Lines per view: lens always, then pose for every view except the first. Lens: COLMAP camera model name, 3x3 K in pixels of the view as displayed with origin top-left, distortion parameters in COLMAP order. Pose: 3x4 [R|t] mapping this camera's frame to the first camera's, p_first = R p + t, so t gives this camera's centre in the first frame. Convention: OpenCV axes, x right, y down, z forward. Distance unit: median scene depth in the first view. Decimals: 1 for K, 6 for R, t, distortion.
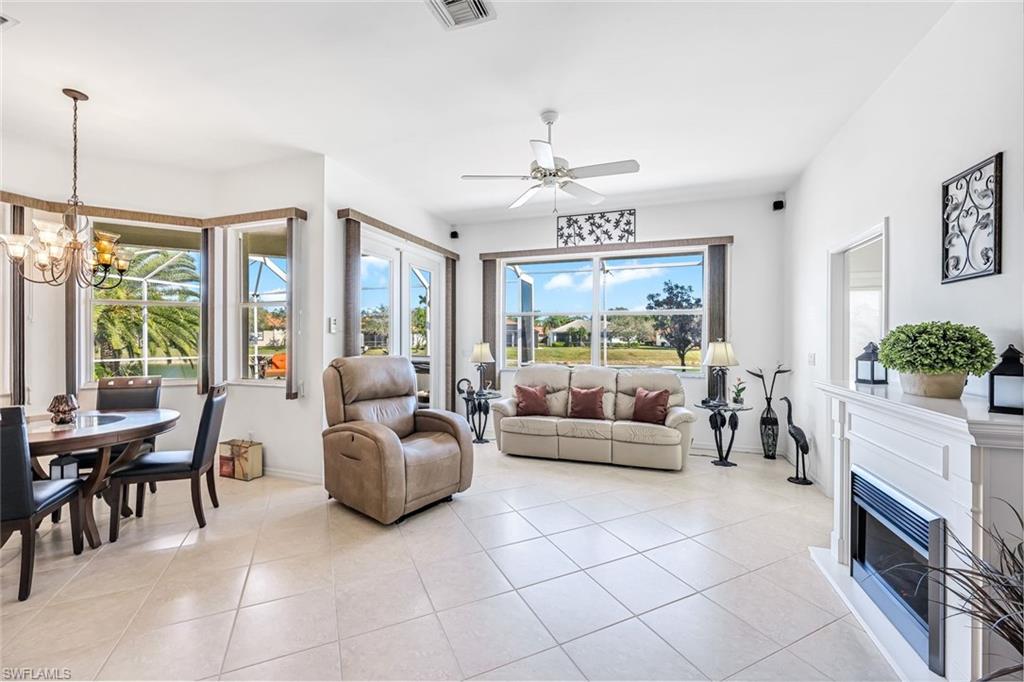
lens RADIAL K [[408.0, 0, 512.2], [0, 408.0, 338.6], [0, 0, 1]] dist [-0.000801, -0.000048]
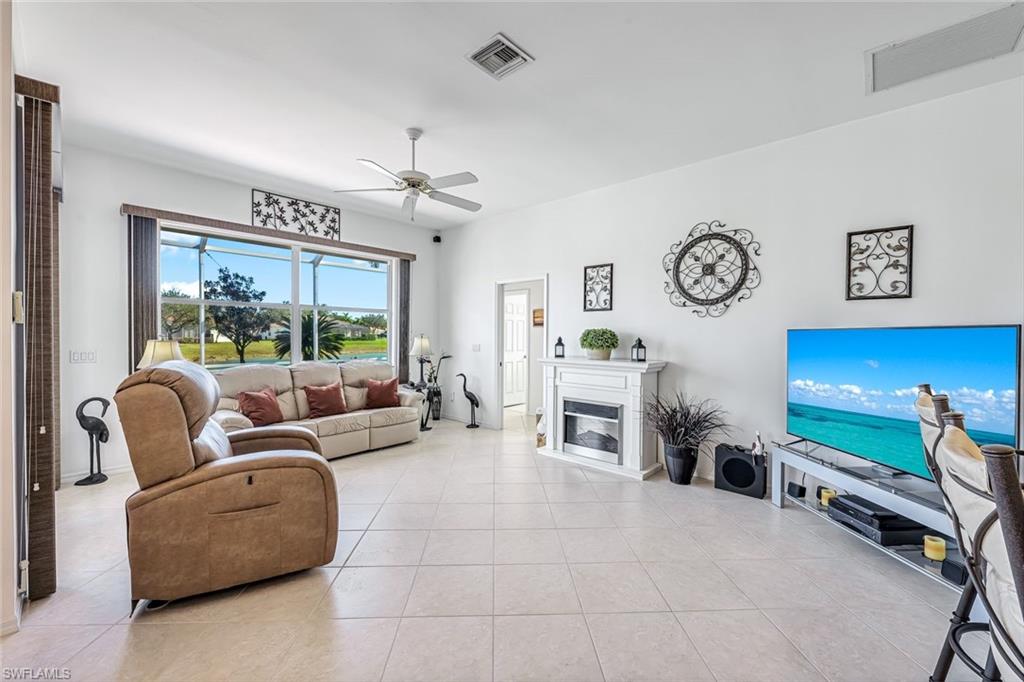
lens RADIAL K [[408.0, 0, 512.2], [0, 408.0, 338.6], [0, 0, 1]] dist [-0.000801, -0.000048]
pose [[0.397832, -0.008019, 0.917423, -0.466877], [-0.004277, 0.999935, 0.010595, -0.000929], [-0.917448, -0.008139, 0.397772, 0.177814]]
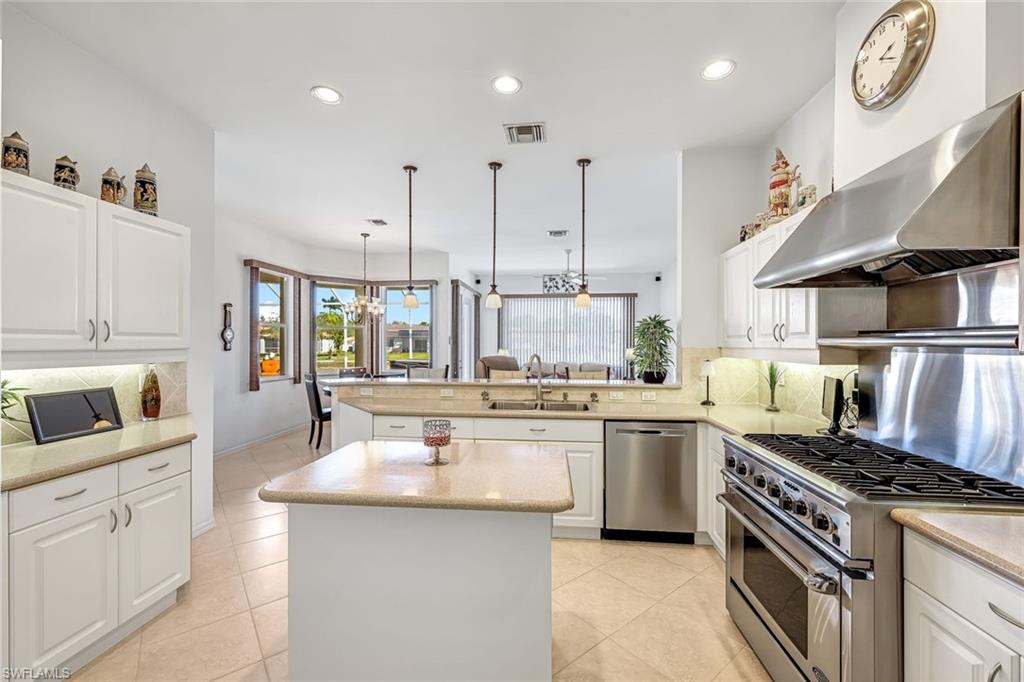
lens RADIAL K [[412.3, 0, 507.6], [0, 412.3, 343.2], [0, 0, 1]] dist [-0.001430, -0.000192]
pose [[0.976266, -0.000225, 0.216574, -0.429870], [0.000748, 0.999997, -0.002330, -0.008731], [-0.216573, 0.002436, 0.976263, -0.691514]]
